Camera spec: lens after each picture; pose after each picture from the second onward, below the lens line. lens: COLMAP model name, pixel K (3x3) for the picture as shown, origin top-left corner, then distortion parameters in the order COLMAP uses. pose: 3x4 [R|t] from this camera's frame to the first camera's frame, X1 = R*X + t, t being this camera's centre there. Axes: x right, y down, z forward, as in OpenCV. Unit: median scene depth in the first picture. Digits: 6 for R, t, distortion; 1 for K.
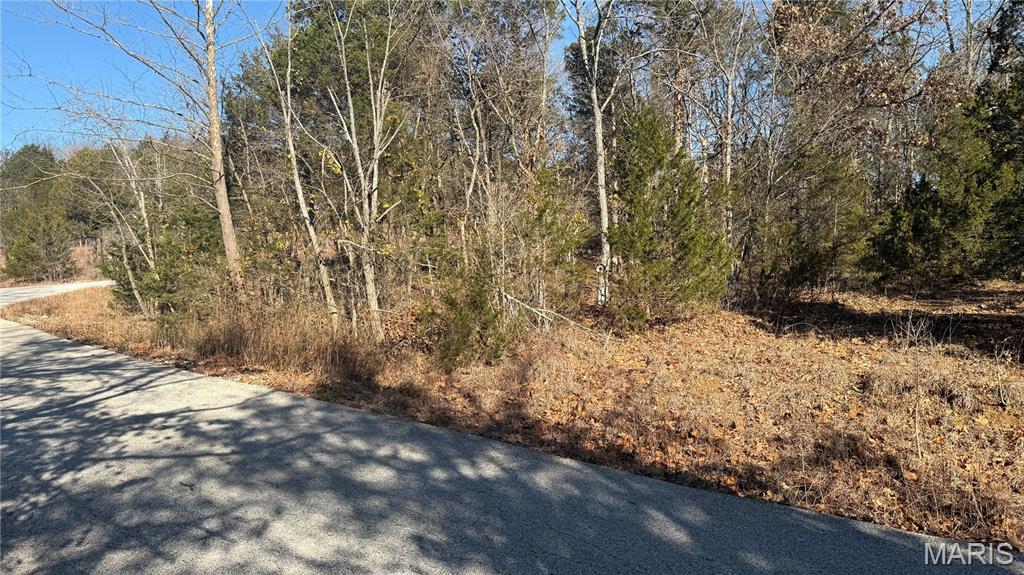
lens RADIAL K [[718.0, 0, 509.7], [0, 718.0, 284.7], [0, 0, 1]] dist [0.026716, -0.013807]
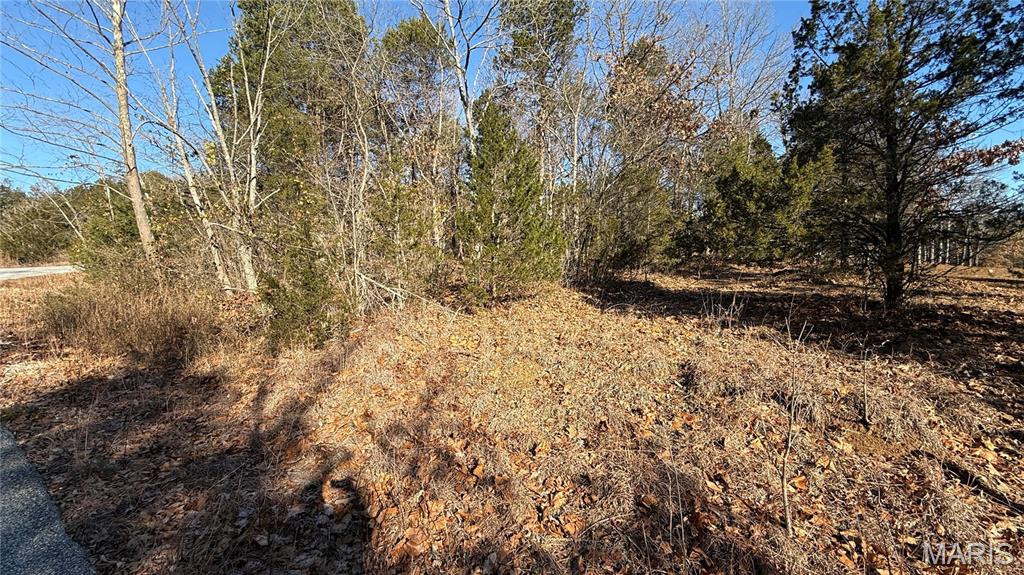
lens RADIAL K [[410.5, 0, 512.5], [0, 410.5, 289.9], [0, 0, 1]] dist [0.001026, 0.000074]
pose [[0.992836, -0.000528, 0.119480, 0.158330], [-0.005988, 0.998514, 0.054168, 0.001220], [-0.119331, -0.054495, 0.991358, 0.388008]]
